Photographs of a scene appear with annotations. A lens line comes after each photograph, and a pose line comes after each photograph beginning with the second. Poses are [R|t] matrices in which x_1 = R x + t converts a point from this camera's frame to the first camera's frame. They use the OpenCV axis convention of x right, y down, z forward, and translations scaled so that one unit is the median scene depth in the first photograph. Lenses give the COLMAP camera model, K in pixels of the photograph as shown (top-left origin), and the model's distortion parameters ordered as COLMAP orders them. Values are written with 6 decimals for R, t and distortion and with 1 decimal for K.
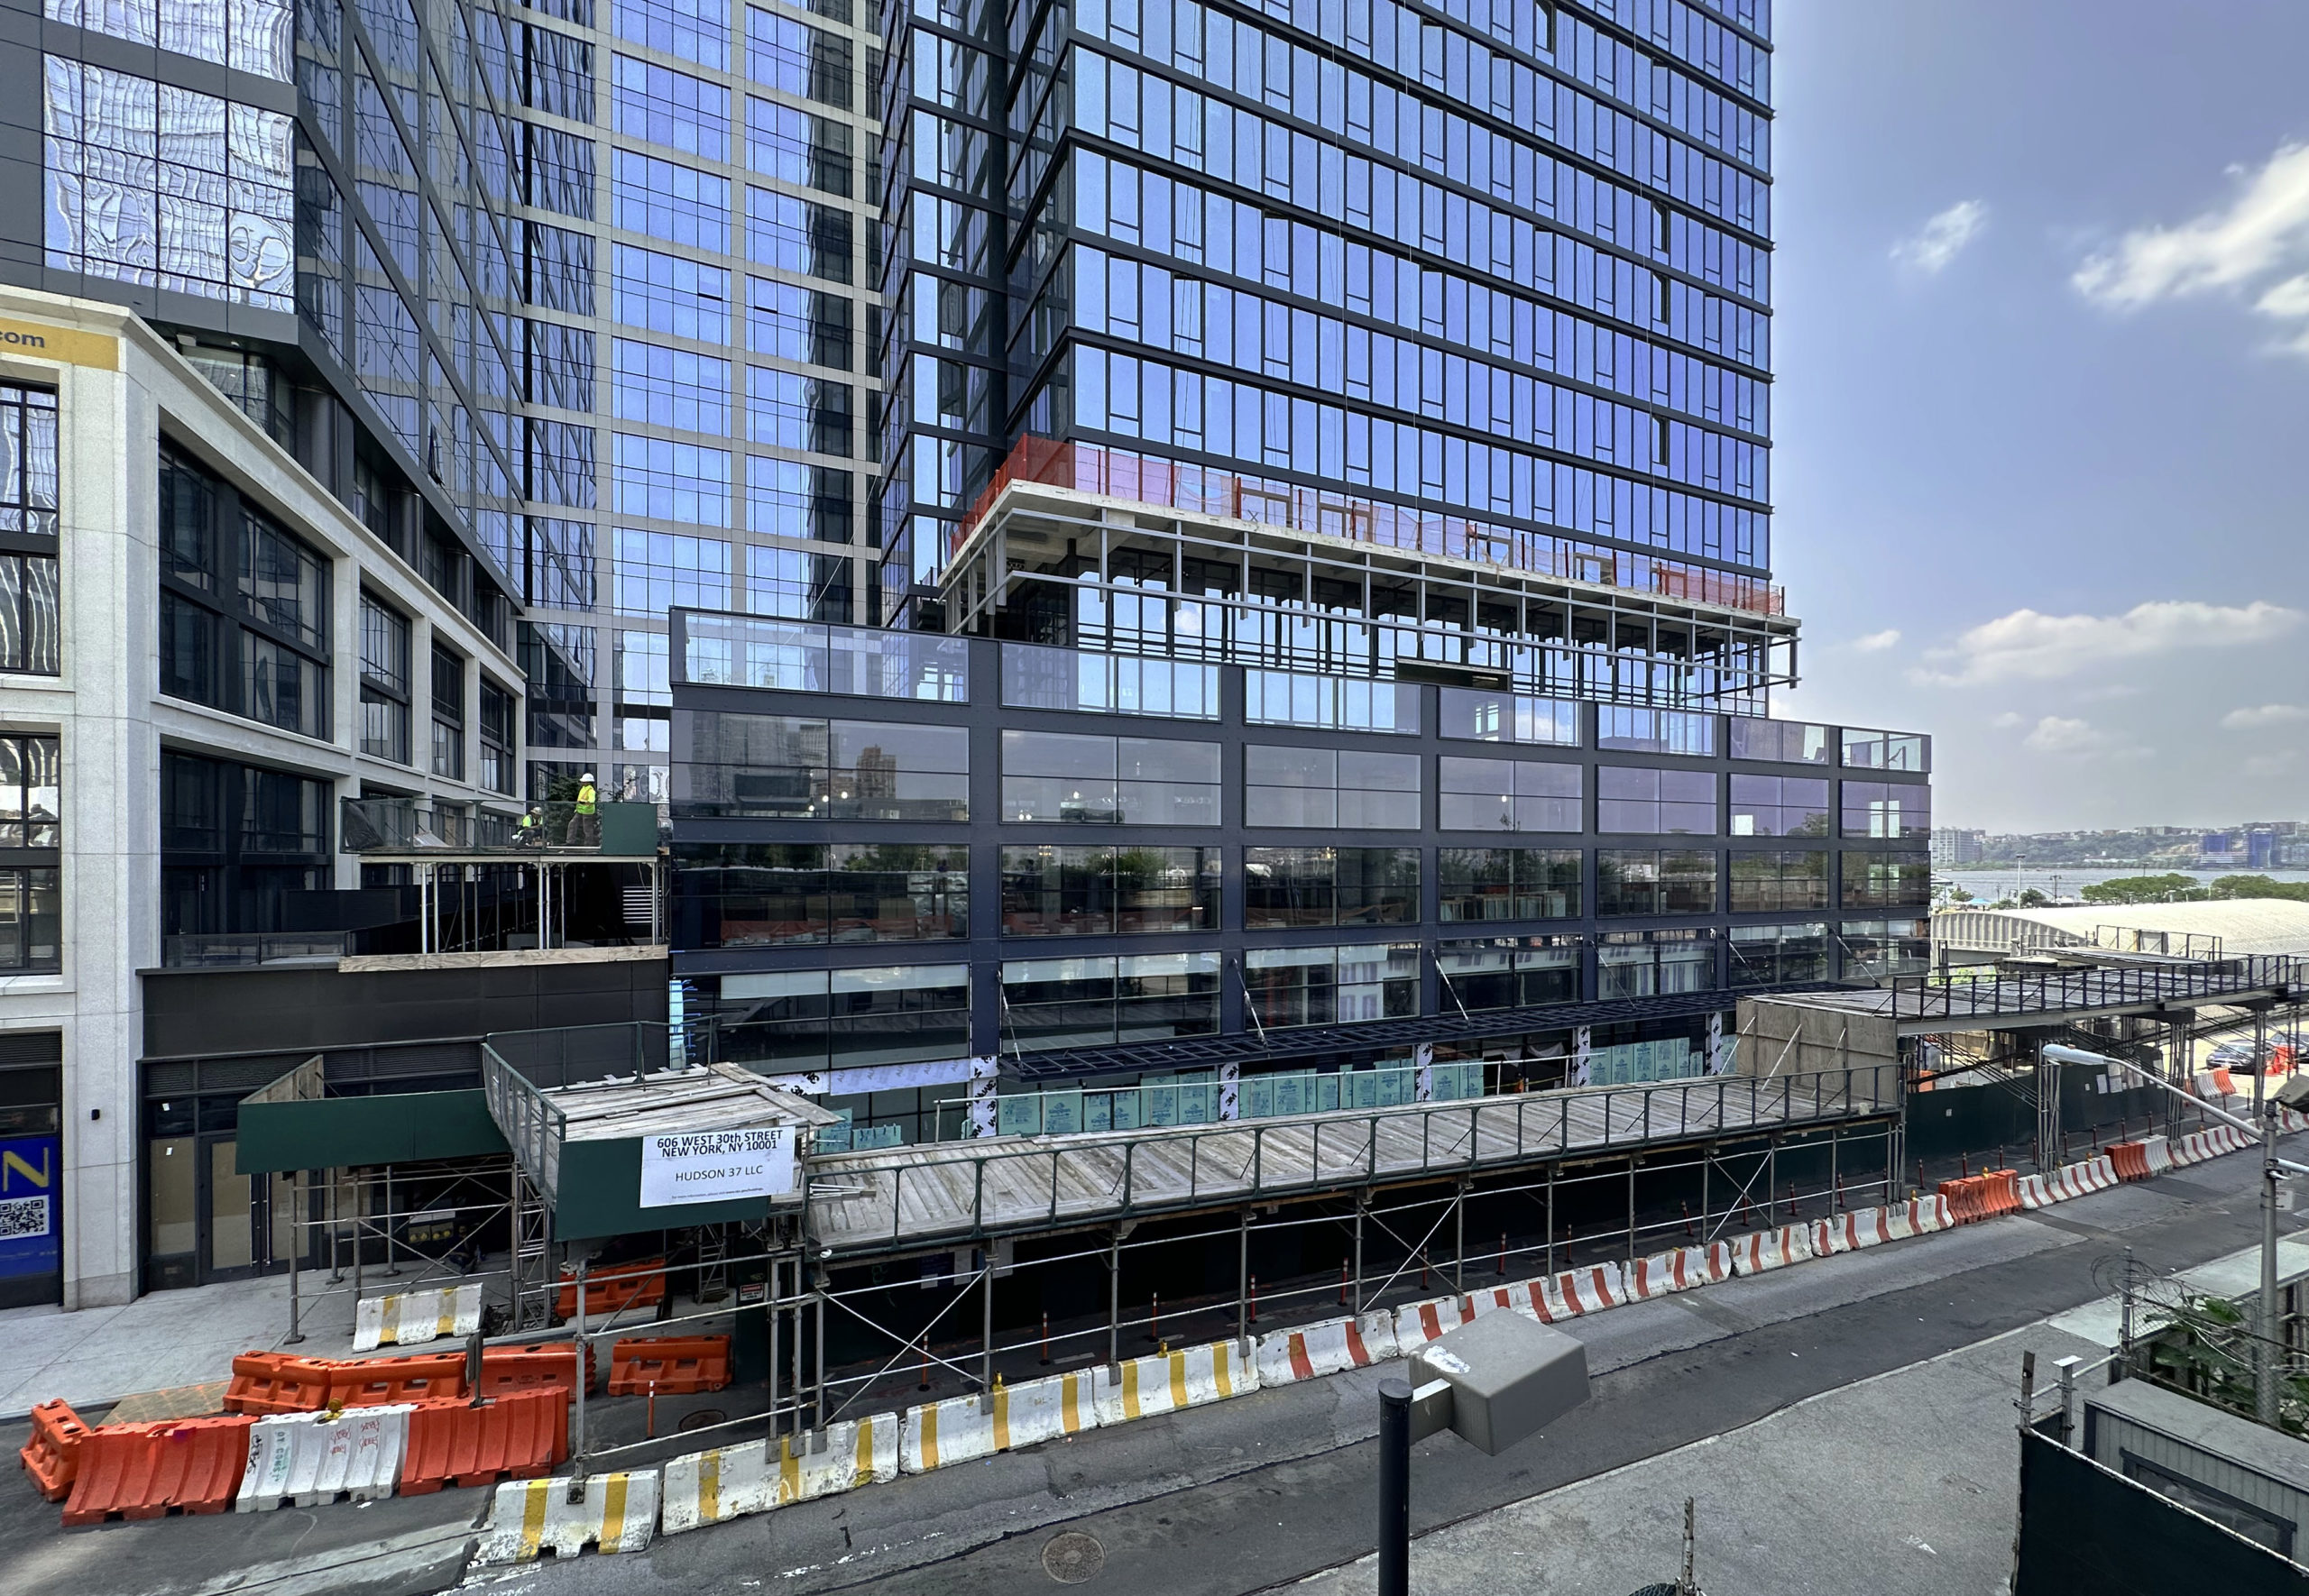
lens RADIAL K [[938.8, 0, 1161.0], [0, 938.8, 855.0], [0, 0, 1]] dist [-0.001563, -0.000024]
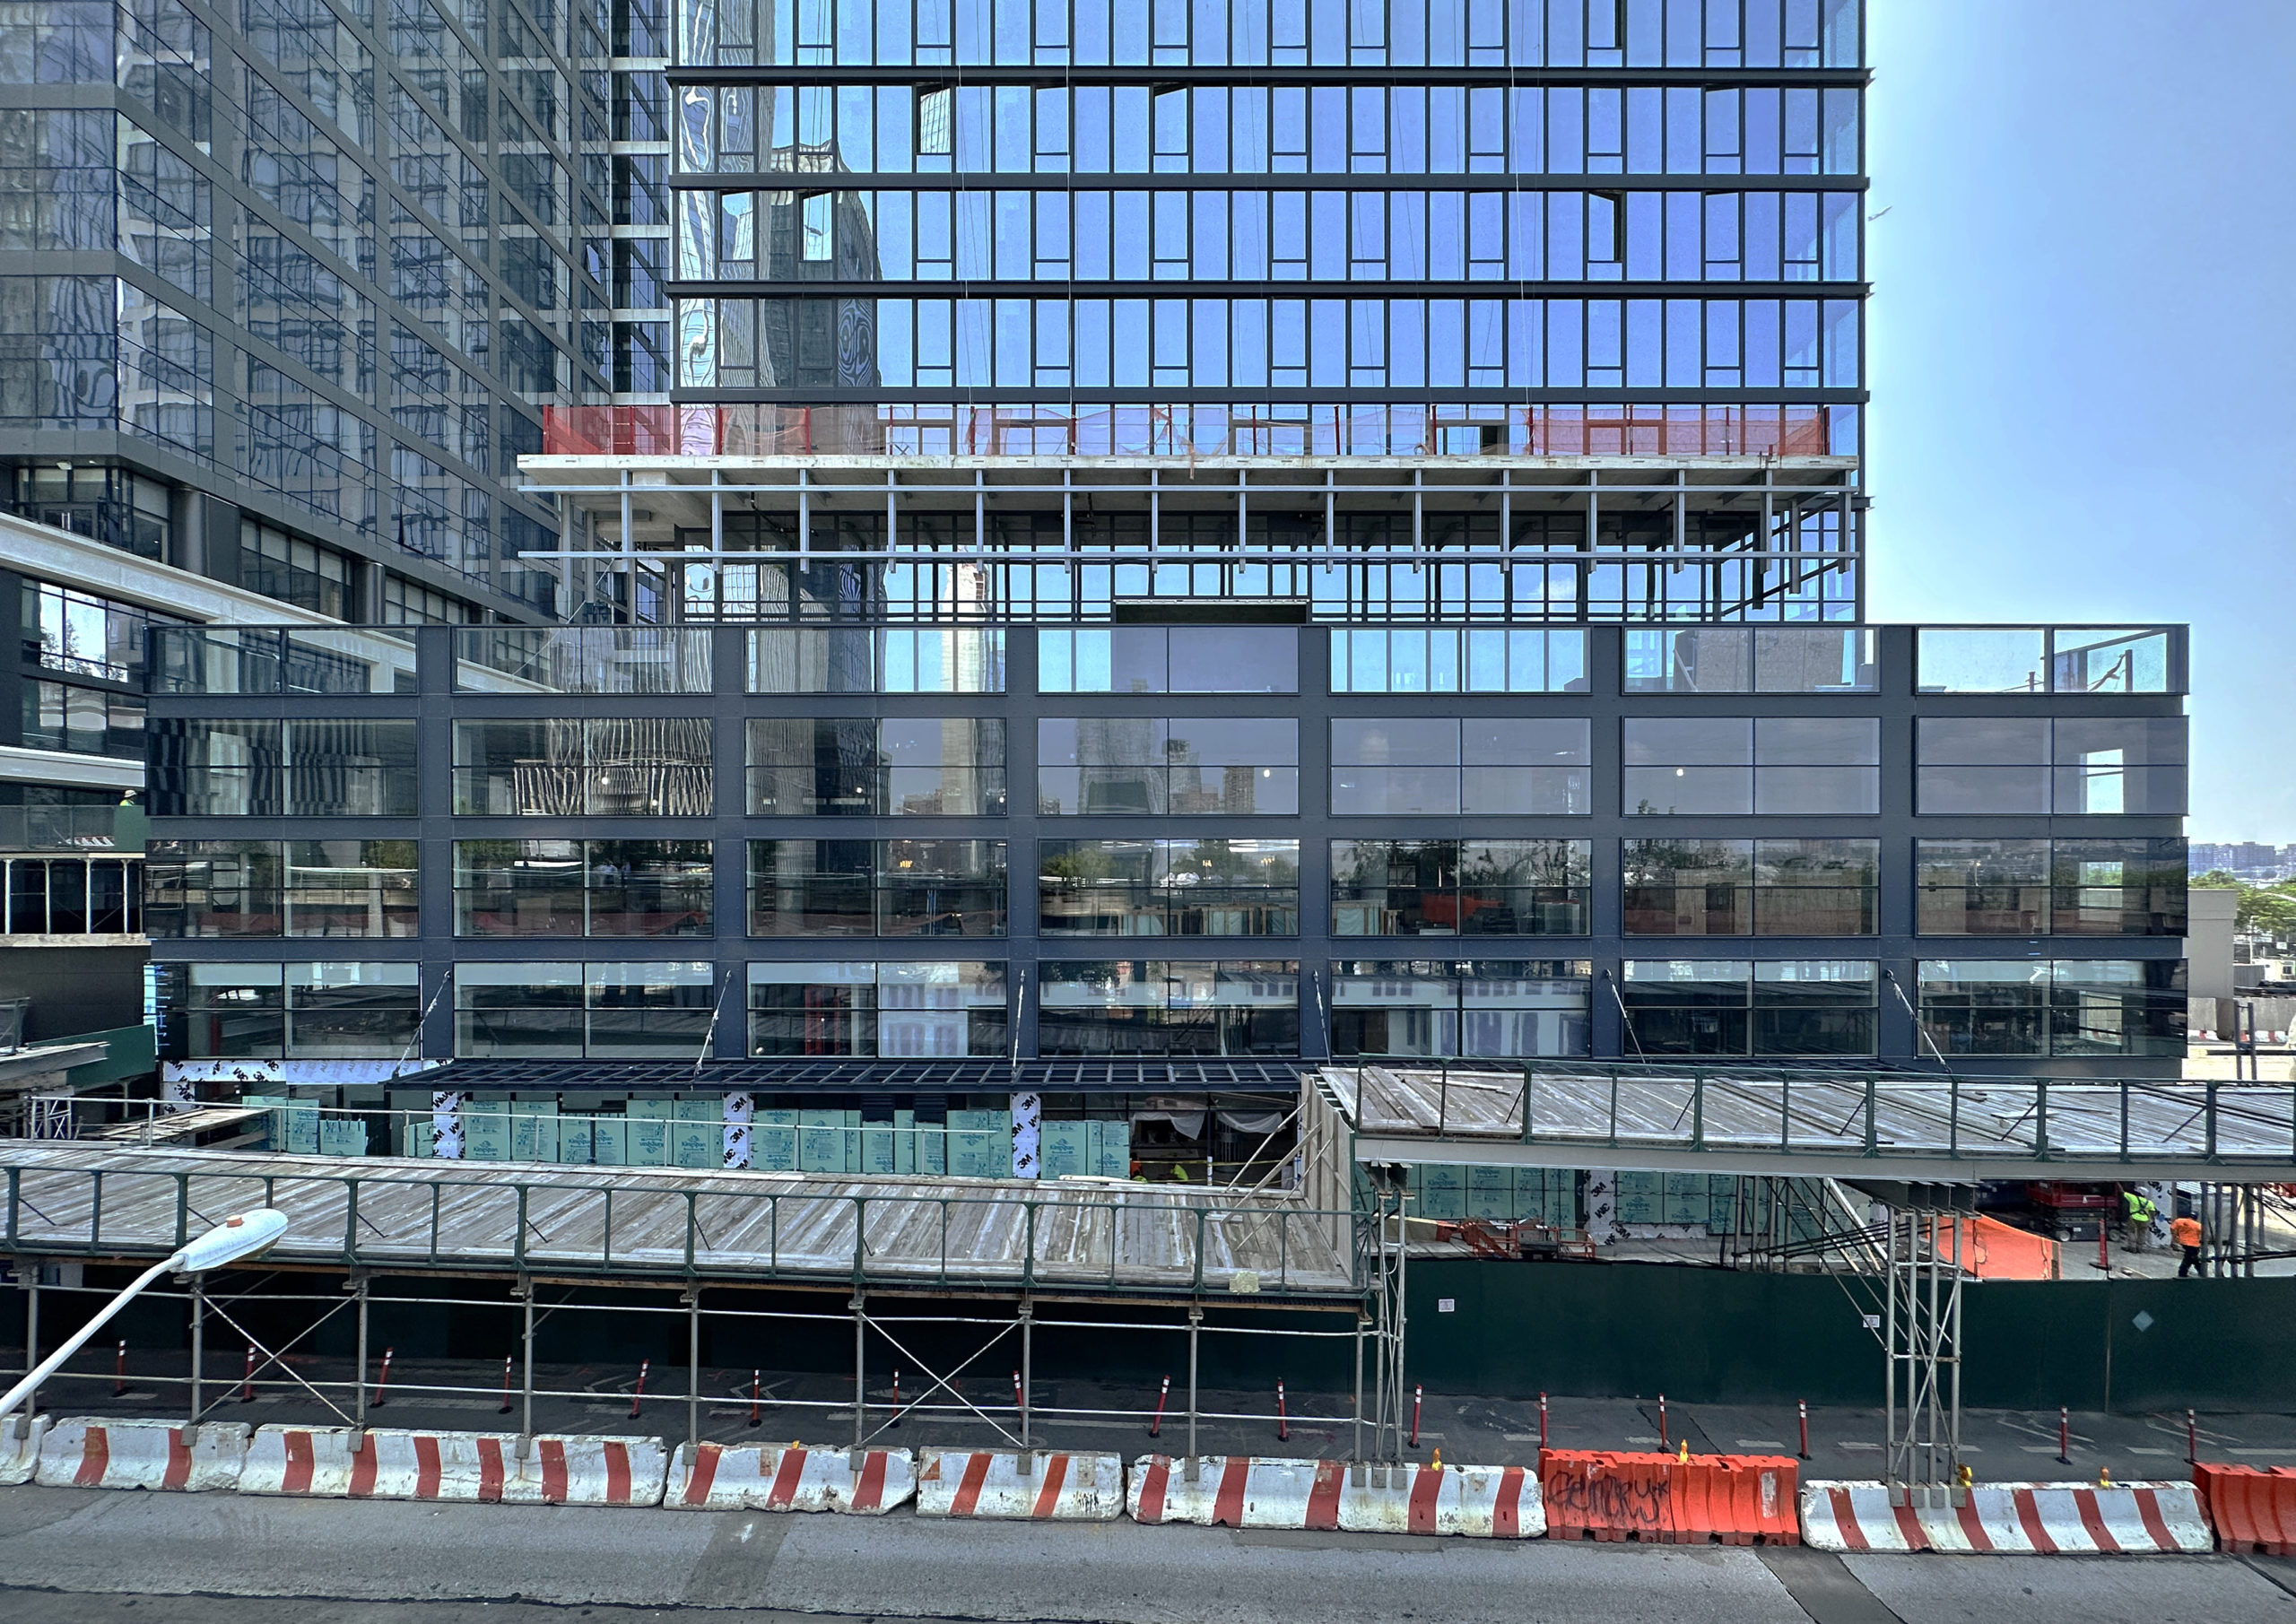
lens RADIAL K [[955.5, 0, 1132.1], [0, 955.5, 851.8], [0, 0, 1]] dist [0.001457, 0.000296]
pose [[0.905876, -0.003438, -0.423529, 0.615202], [0.003312, 0.999994, -0.001033, 0.002957], [0.423530, -0.000467, 0.905882, 0.287938]]
